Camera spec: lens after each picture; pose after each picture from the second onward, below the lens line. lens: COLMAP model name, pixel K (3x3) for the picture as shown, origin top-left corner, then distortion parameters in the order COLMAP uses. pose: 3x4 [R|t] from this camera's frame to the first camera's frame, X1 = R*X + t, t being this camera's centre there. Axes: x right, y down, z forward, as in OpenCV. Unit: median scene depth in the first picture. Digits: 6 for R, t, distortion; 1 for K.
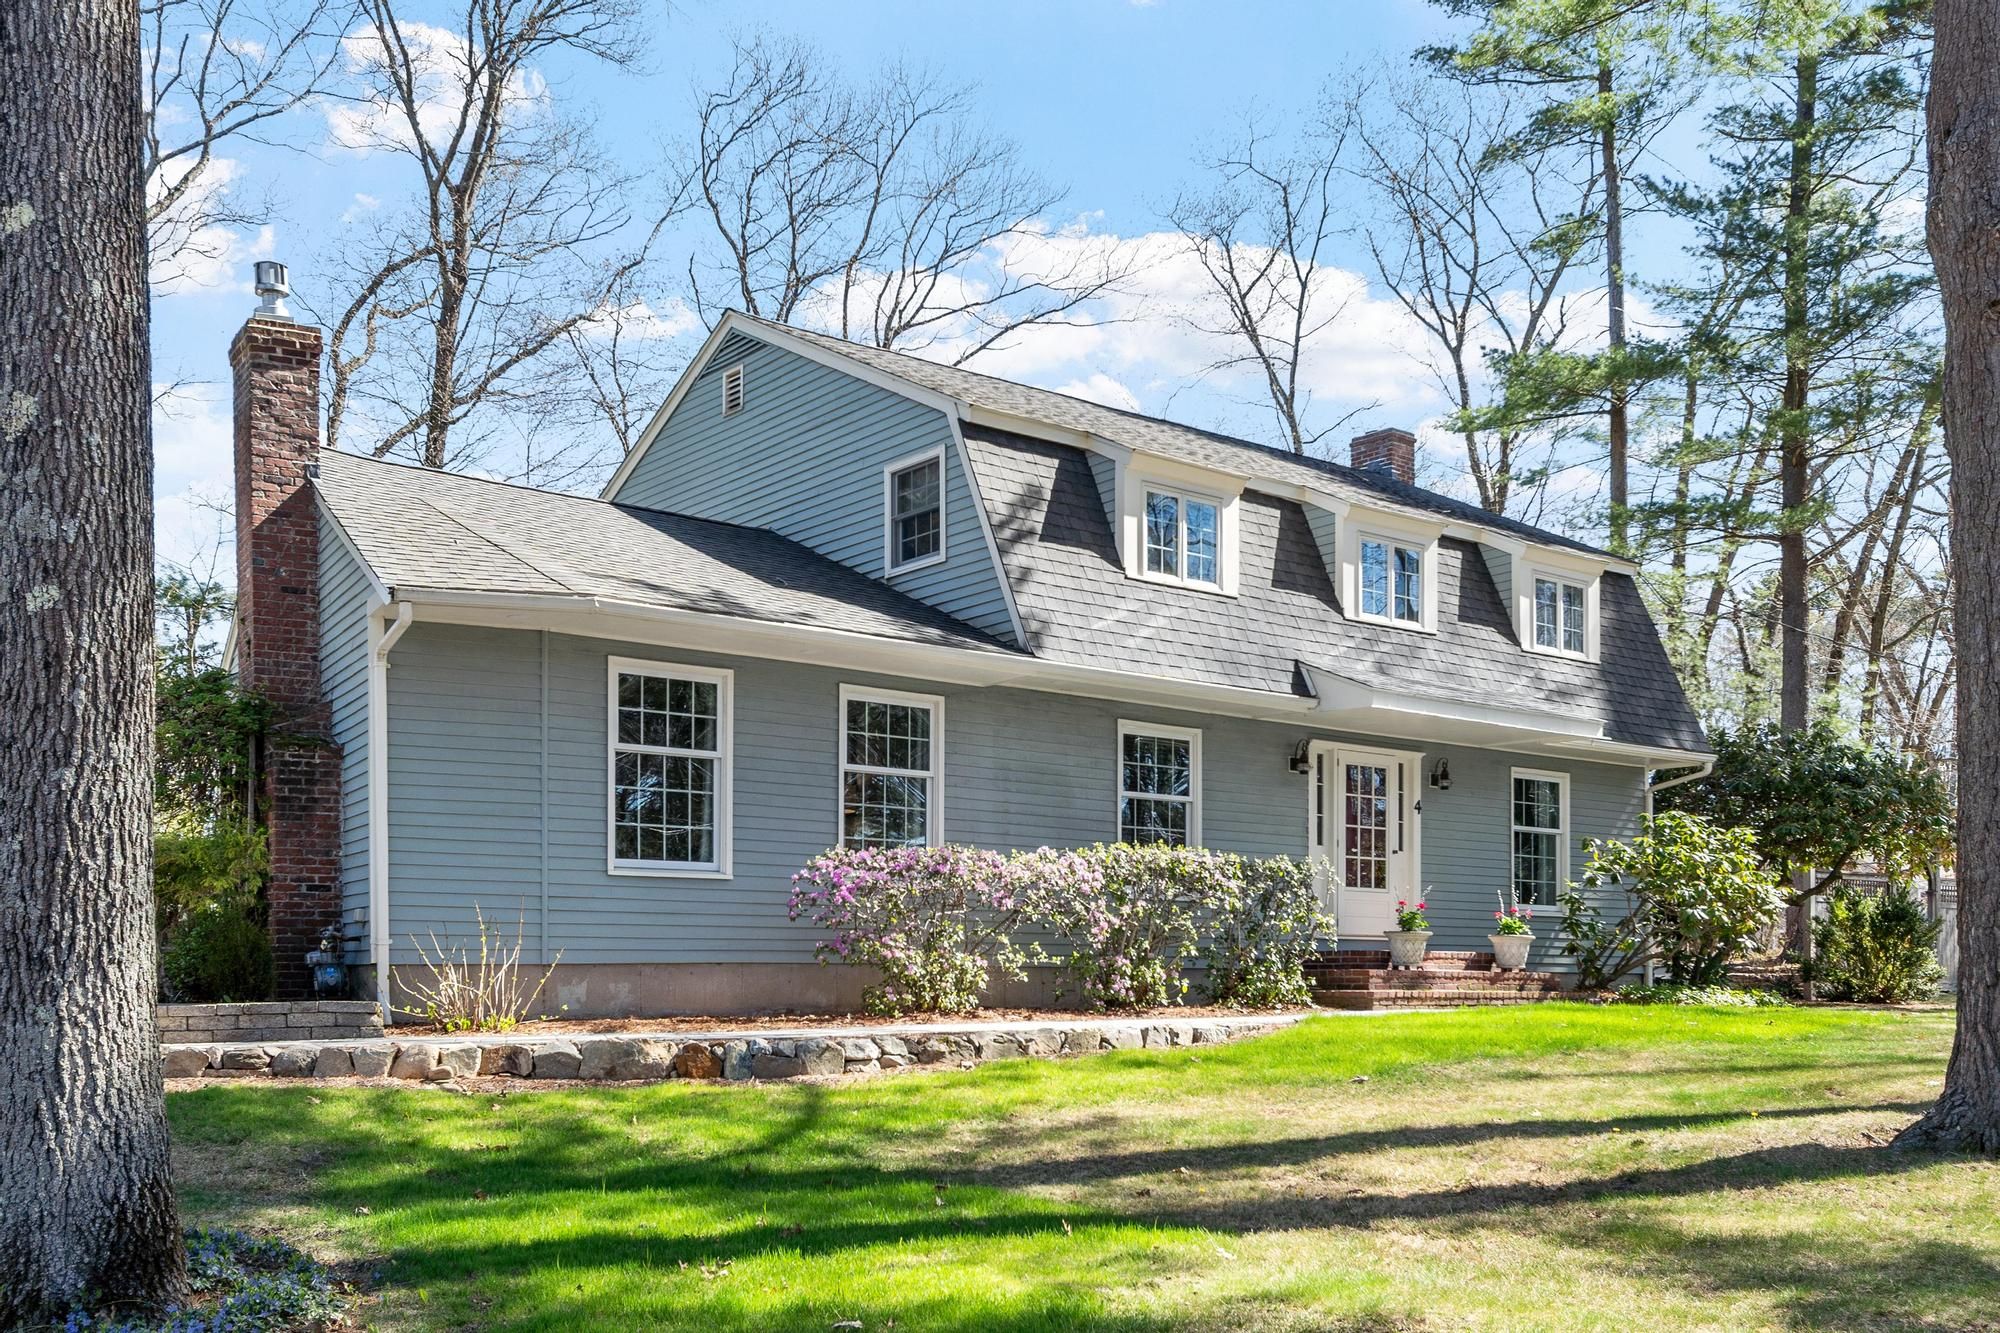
lens RADIAL K [[1839.8, 0, 1000.0], [0, 1839.8, 666.5], [0, 0, 1]] dist [0.046472, 0.001646]
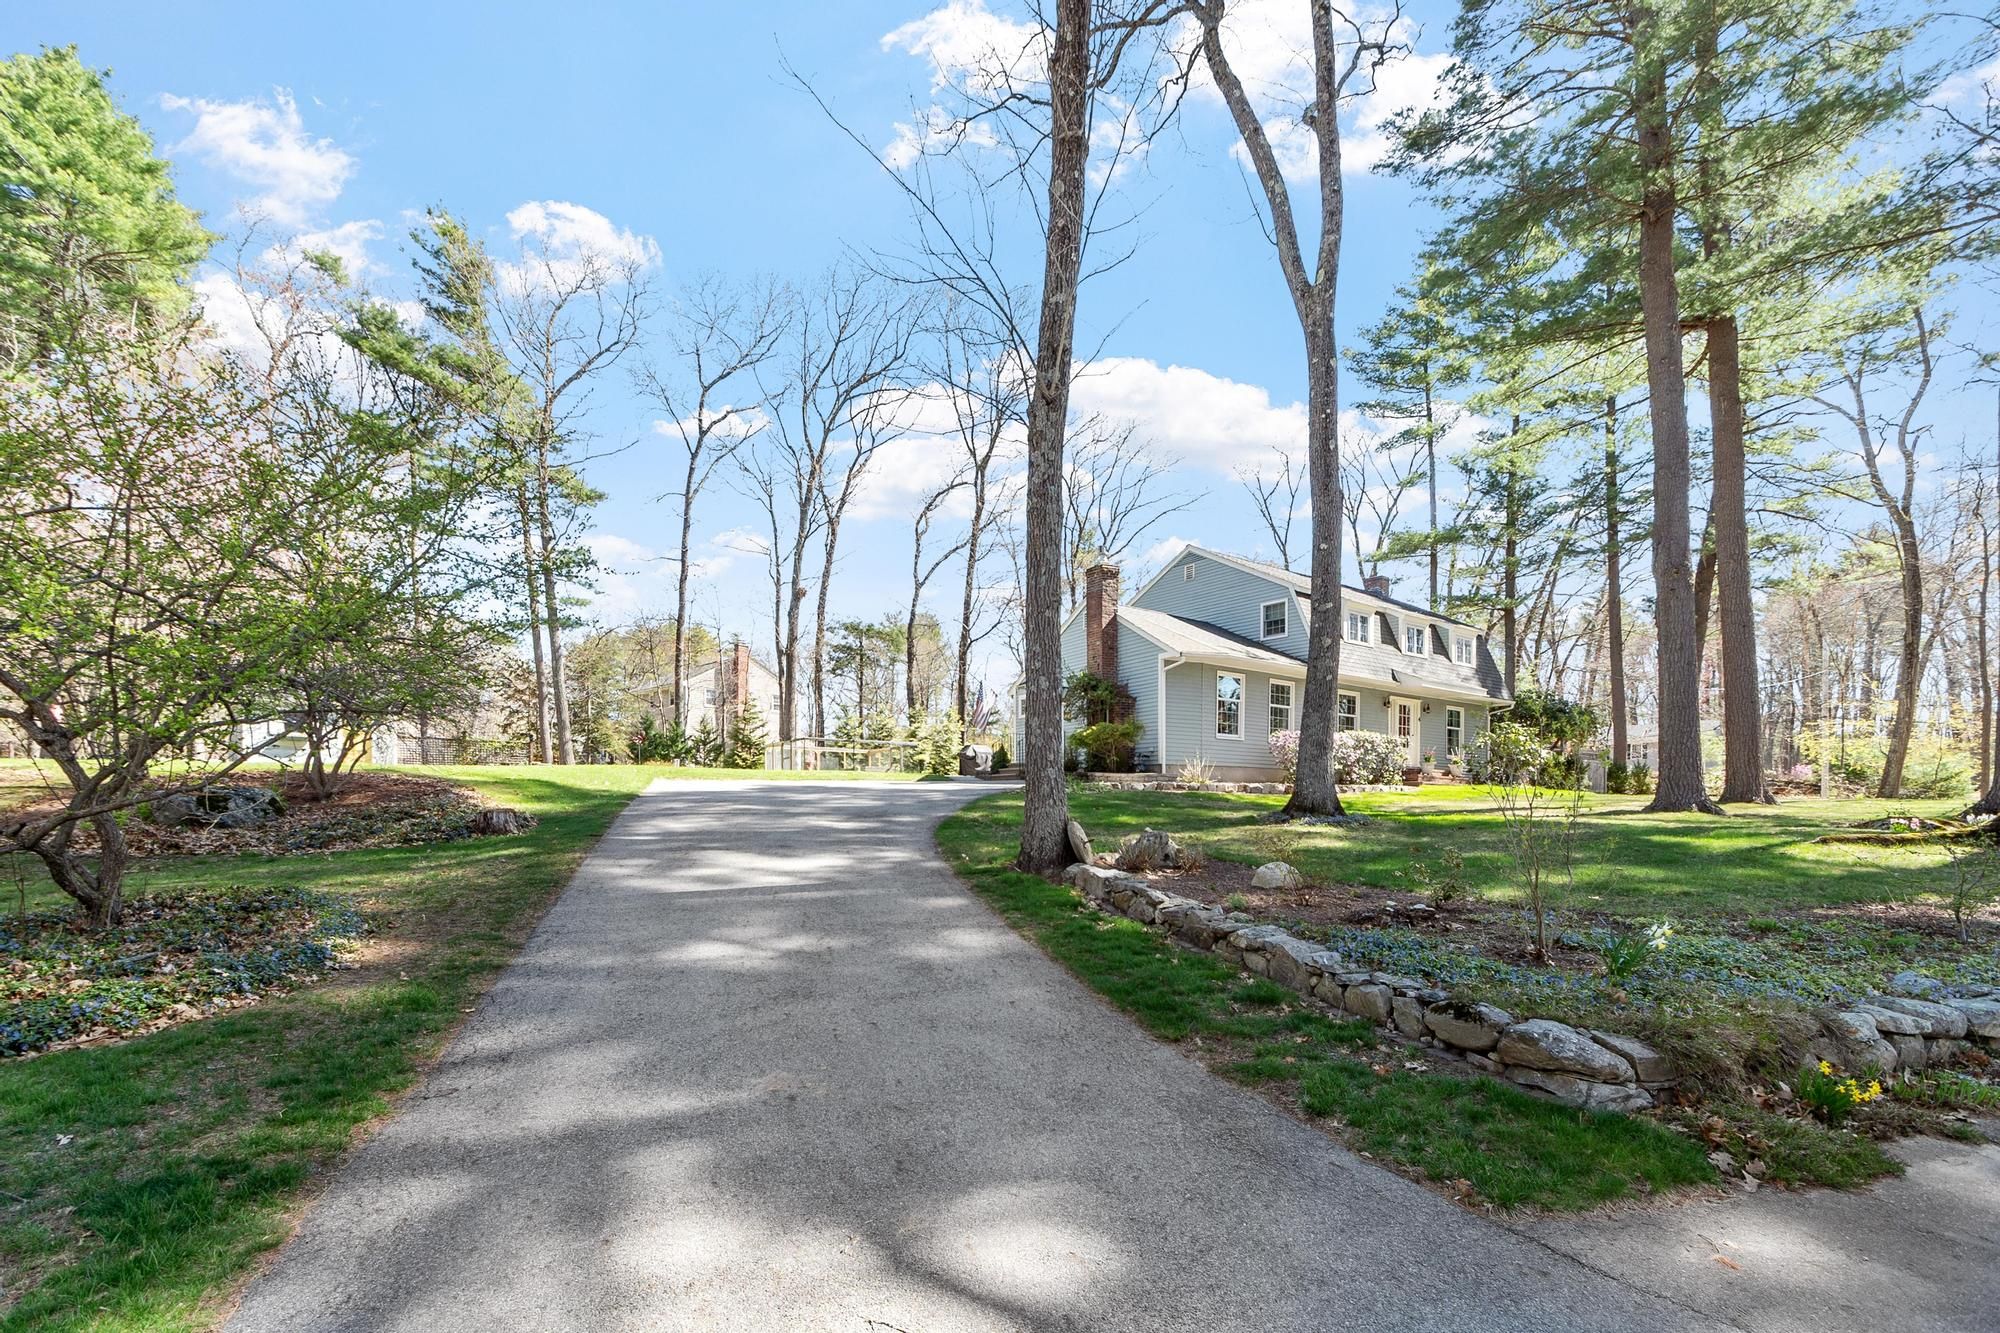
lens RADIAL K [[898.8, 0, 1000.0], [0, 898.8, 666.5], [0, 0, 1]] dist [0.014677, -0.000027]
pose [[0.999183, 0.016587, -0.036852, -0.379131], [-0.015373, 0.999338, 0.032969, -0.042234], [0.037375, -0.032375, 0.998777, -0.422276]]
